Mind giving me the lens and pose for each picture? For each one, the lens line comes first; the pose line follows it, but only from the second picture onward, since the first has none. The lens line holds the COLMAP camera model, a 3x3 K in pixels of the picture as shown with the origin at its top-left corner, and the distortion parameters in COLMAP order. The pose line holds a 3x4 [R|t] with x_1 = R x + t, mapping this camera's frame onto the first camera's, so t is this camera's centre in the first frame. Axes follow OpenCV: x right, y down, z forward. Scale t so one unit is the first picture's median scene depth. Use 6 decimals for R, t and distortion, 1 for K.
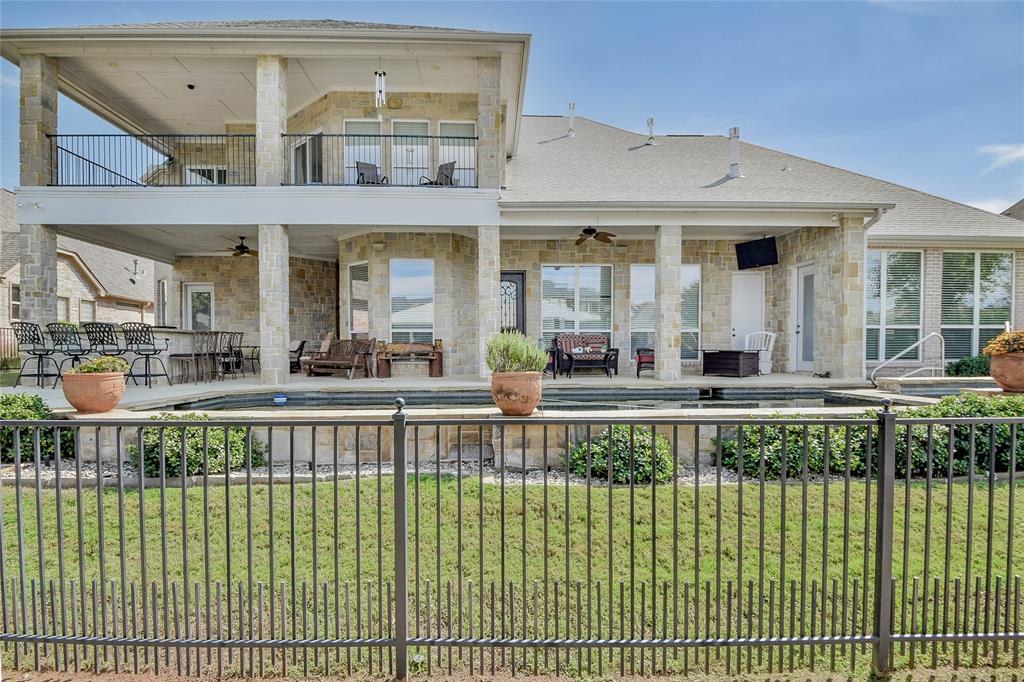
lens RADIAL K [[541.4, 0, 512.9], [0, 541.4, 364.0], [0, 0, 1]] dist [-0.006662, -0.006811]
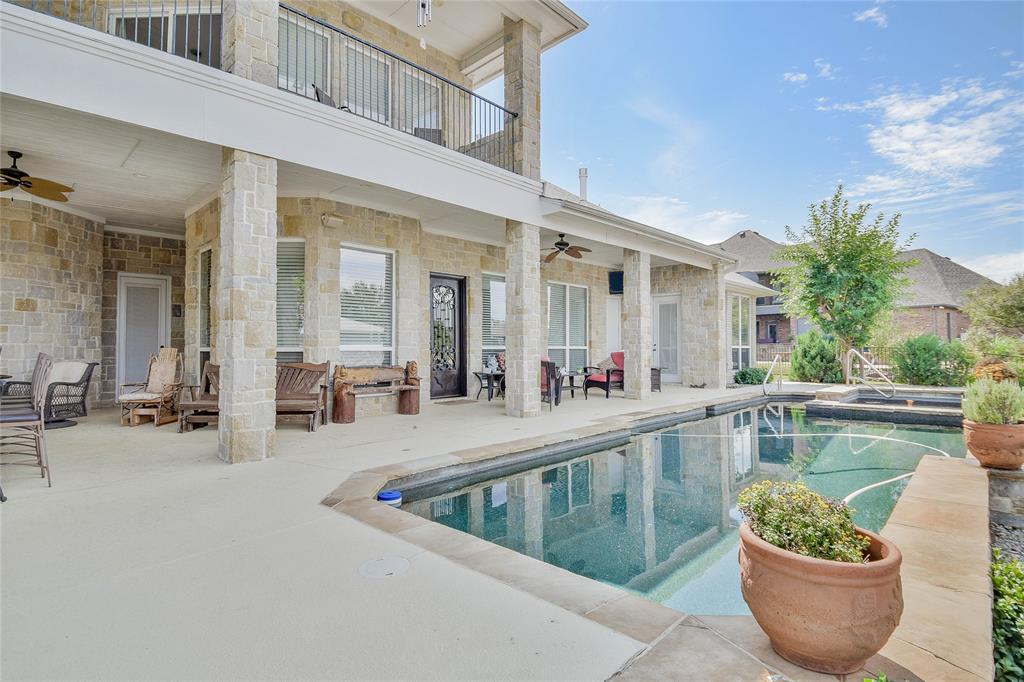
lens RADIAL K [[512.7, 0, 507.5], [0, 512.7, 337.4], [0, 0, 1]] dist [-0.025440, -0.002446]
pose [[0.723198, 0.014706, 0.690484, -0.484328], [0.018126, 0.999025, -0.040263, -0.044561], [-0.690403, 0.041634, 0.722226, 0.383227]]
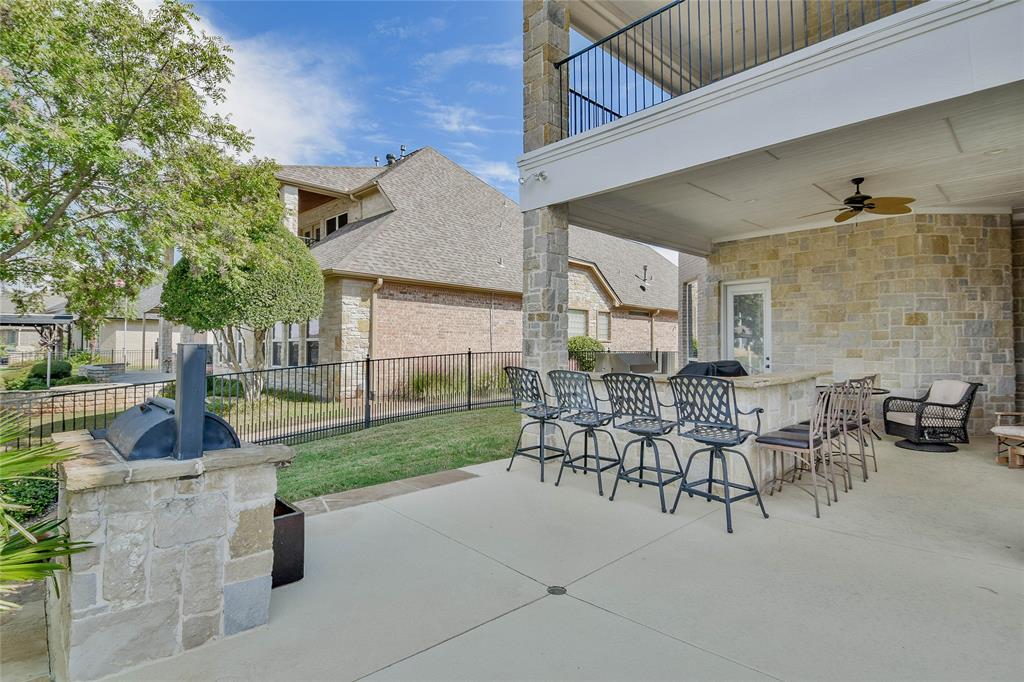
lens RADIAL K [[512.7, 0, 504.0], [0, 512.7, 335.5], [0, 0, 1]] dist [-0.025440, -0.002446]
pose [[0.653991, -0.014288, -0.756368, -0.362342], [-0.018352, 0.999228, -0.034743, -0.067870], [0.756280, 0.036603, 0.653223, 0.450604]]
